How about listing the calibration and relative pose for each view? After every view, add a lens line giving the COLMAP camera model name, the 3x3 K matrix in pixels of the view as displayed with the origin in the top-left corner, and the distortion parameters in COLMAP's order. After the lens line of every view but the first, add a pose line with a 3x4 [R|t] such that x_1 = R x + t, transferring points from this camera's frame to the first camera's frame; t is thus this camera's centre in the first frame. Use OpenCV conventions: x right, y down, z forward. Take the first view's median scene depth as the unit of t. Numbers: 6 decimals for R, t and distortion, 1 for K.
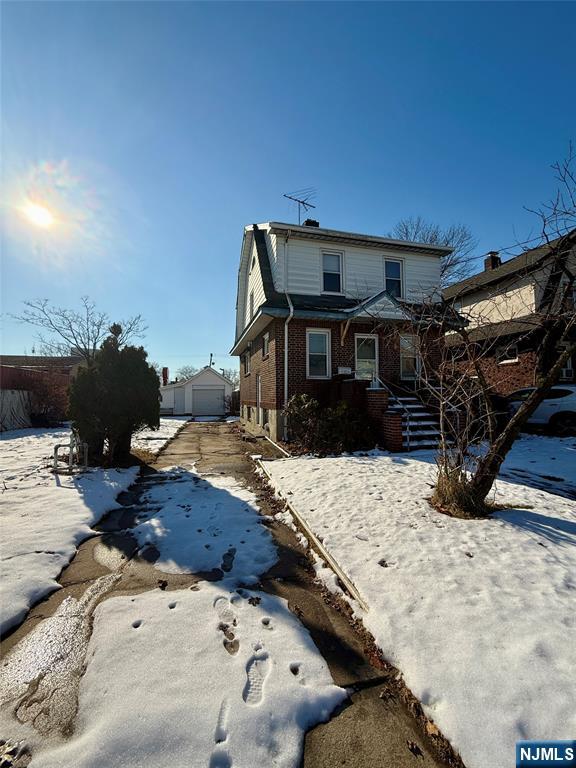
lens RADIAL K [[305.8, 0, 287.1], [0, 305.8, 381.7], [0, 0, 1]] dist [-0.000821, 0.000189]
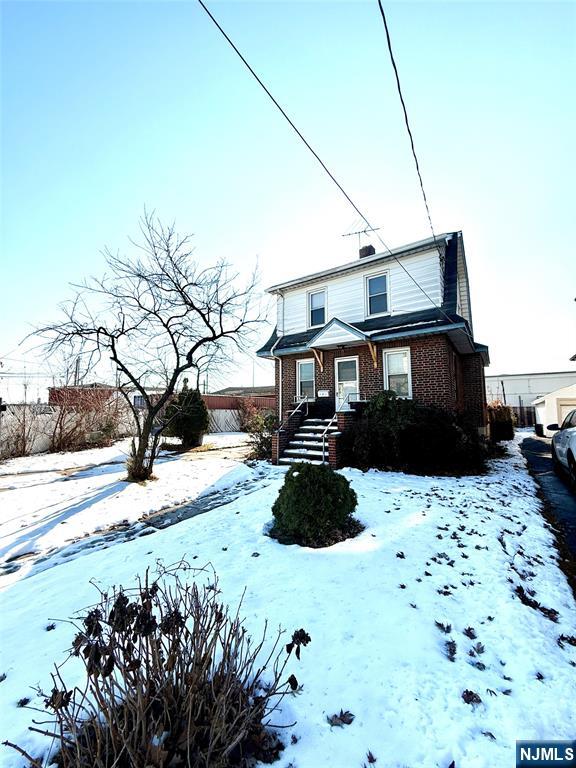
lens RADIAL K [[305.8, 0, 287.1], [0, 305.8, 381.7], [0, 0, 1]] dist [-0.000821, 0.000189]
pose [[0.619467, -0.066346, -0.782214, 0.960168], [0.015755, 0.997272, -0.072109, -0.001487], [0.784864, 0.032345, 0.618823, 0.211092]]
